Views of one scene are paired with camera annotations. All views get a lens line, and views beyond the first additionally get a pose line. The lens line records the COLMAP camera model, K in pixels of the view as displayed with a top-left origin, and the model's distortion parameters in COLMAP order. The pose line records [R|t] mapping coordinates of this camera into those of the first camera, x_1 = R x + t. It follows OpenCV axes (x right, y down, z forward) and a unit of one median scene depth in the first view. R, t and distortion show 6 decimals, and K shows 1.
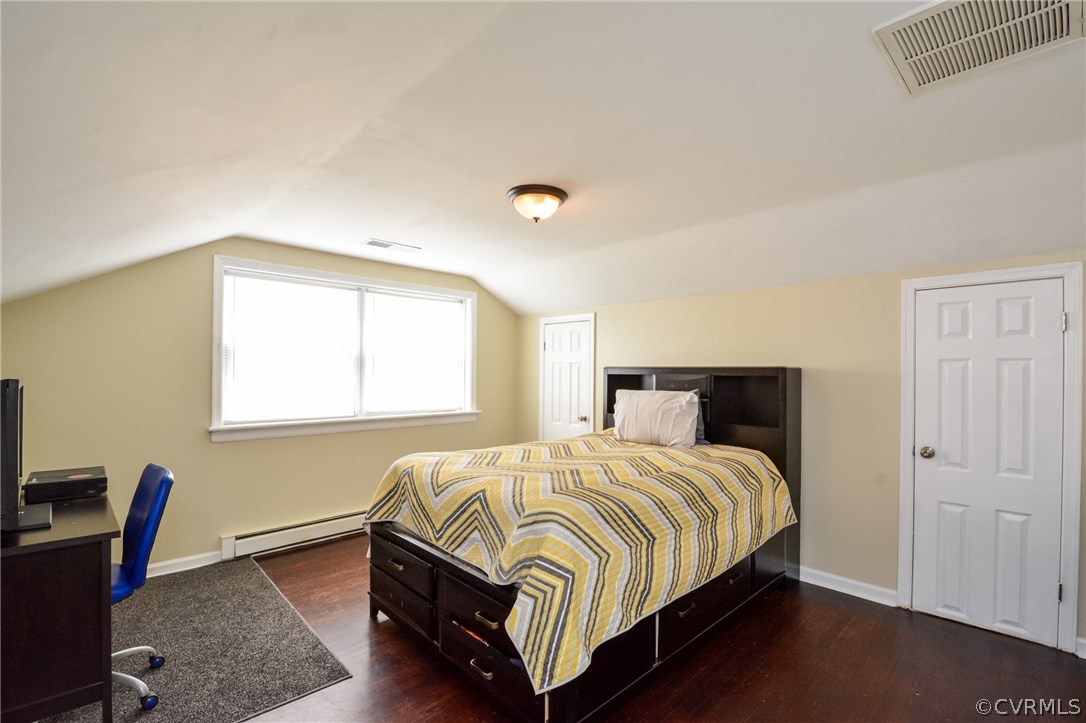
lens RADIAL K [[497.9, 0, 544.9], [0, 497.9, 368.5], [0, 0, 1]] dist [0.000679, 0.000038]
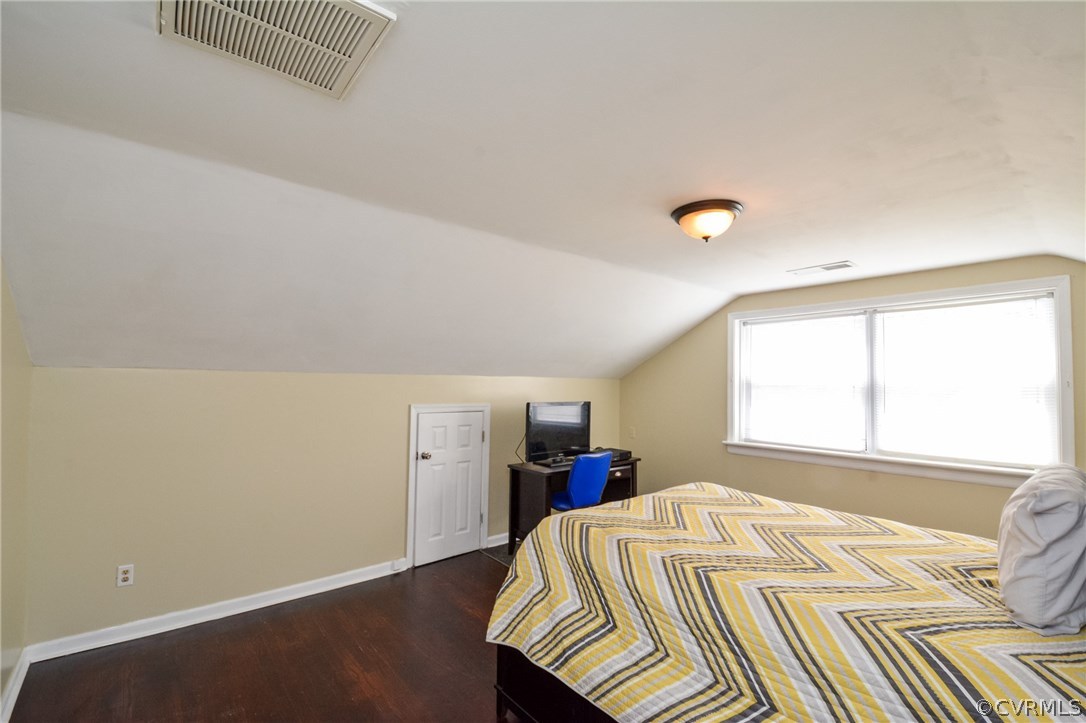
lens RADIAL K [[472.1, 0, 551.6], [0, 472.1, 366.6], [0, 0, 1]] dist [0.002601, -0.015438]
pose [[-0.058642, -0.044816, -0.997273, 0.622300], [-0.003670, 0.998995, -0.044677, -0.024399], [0.998272, 0.001040, -0.058748, 0.583829]]
